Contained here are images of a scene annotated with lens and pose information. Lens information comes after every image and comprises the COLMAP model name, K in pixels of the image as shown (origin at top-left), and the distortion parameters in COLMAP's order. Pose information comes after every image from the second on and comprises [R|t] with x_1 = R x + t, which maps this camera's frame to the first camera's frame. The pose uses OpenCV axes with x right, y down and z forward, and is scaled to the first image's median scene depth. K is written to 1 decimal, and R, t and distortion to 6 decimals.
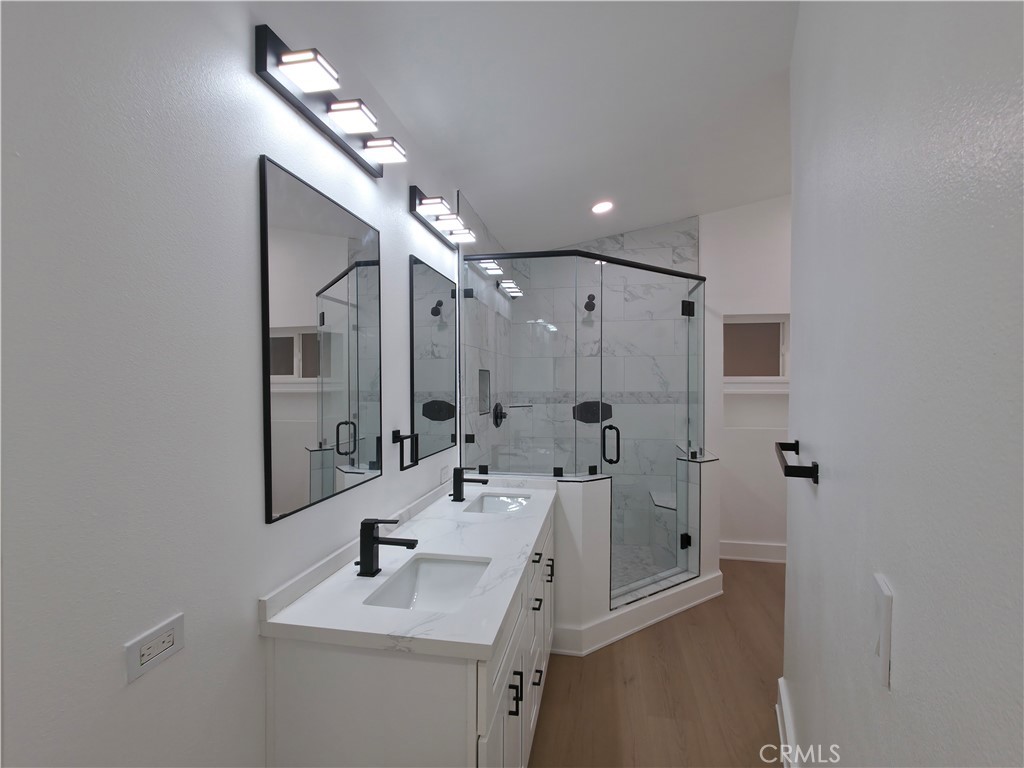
lens RADIAL K [[474.8, 0, 512.1], [0, 474.8, 385.8], [0, 0, 1]] dist [-0.003754, 0.000787]
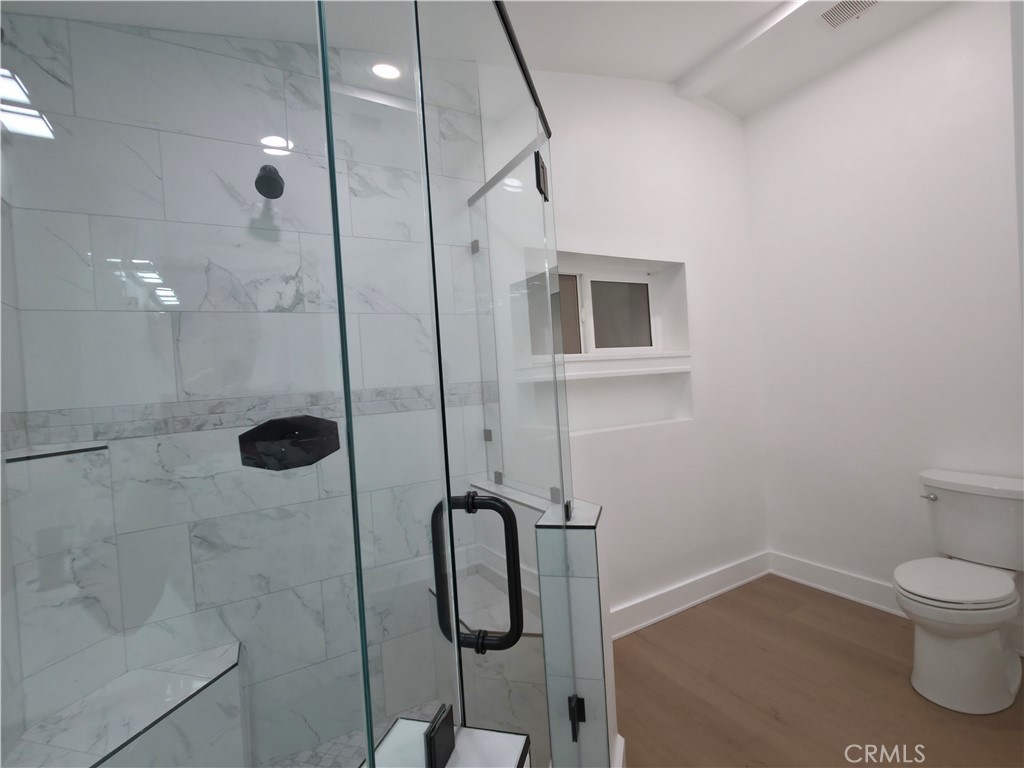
lens RADIAL K [[474.8, 0, 505.7], [0, 474.8, 388.3], [0, 0, 1]] dist [-0.003754, 0.000787]
pose [[0.764677, -0.055348, 0.642032, 0.046003], [0.073498, 0.997294, -0.001564, 0.021859], [-0.640208, 0.048384, 0.766676, 0.551244]]
